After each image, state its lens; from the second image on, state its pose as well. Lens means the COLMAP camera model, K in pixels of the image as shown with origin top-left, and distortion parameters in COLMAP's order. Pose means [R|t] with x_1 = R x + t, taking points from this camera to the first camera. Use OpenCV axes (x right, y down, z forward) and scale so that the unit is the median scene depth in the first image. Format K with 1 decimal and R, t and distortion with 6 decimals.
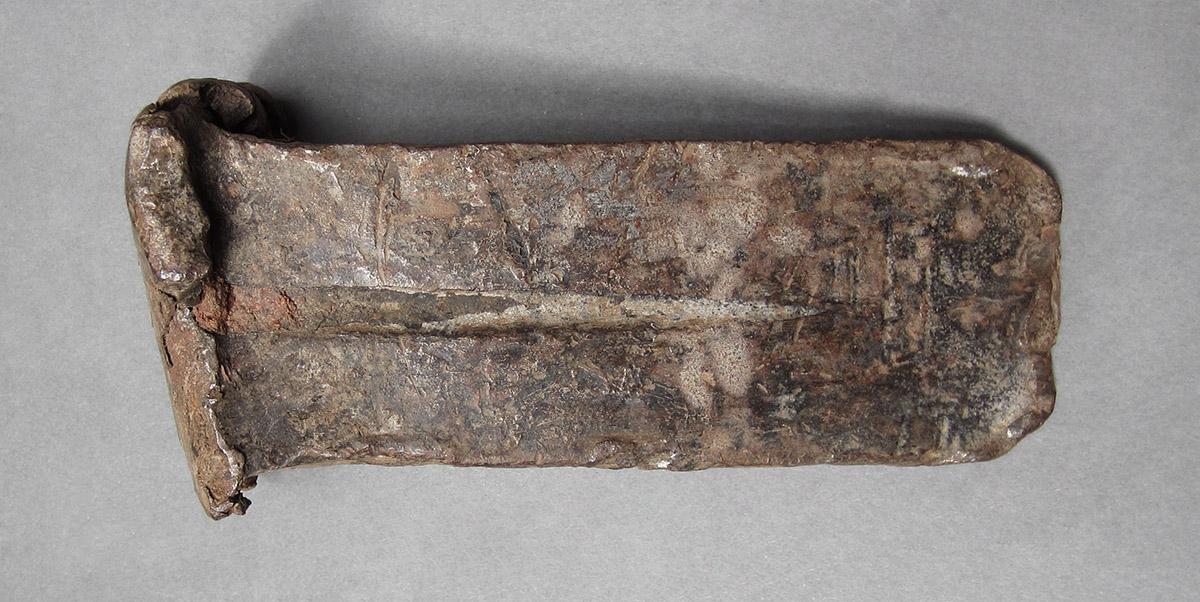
lens RADIAL K [[877.2, 0, 600.0], [0, 877.2, 301.0], [0, 0, 1]] dist [0.007028, 0.002345]
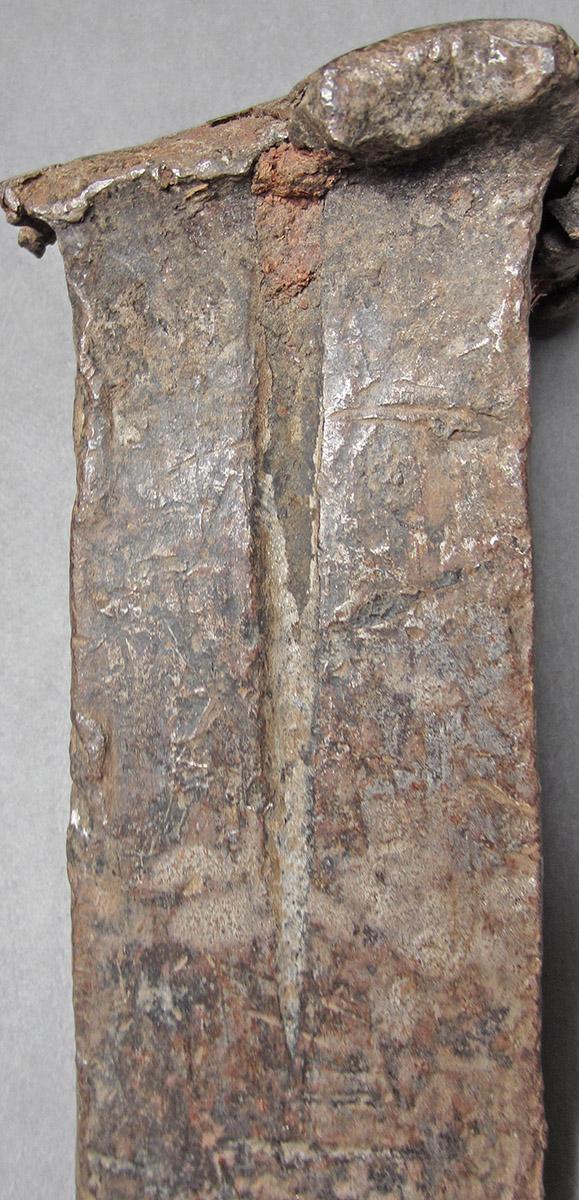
lens RADIAL K [[1061.5, 0, 288.7], [0, 1061.5, 633.1], [0, 0, 1]] dist [-0.009287, -0.004337]
pose [[-0.004980, 0.996352, -0.085195, -0.004913], [-0.999193, -0.001563, 0.040129, -0.020877], [0.039849, 0.085326, 0.995556, 0.159901]]
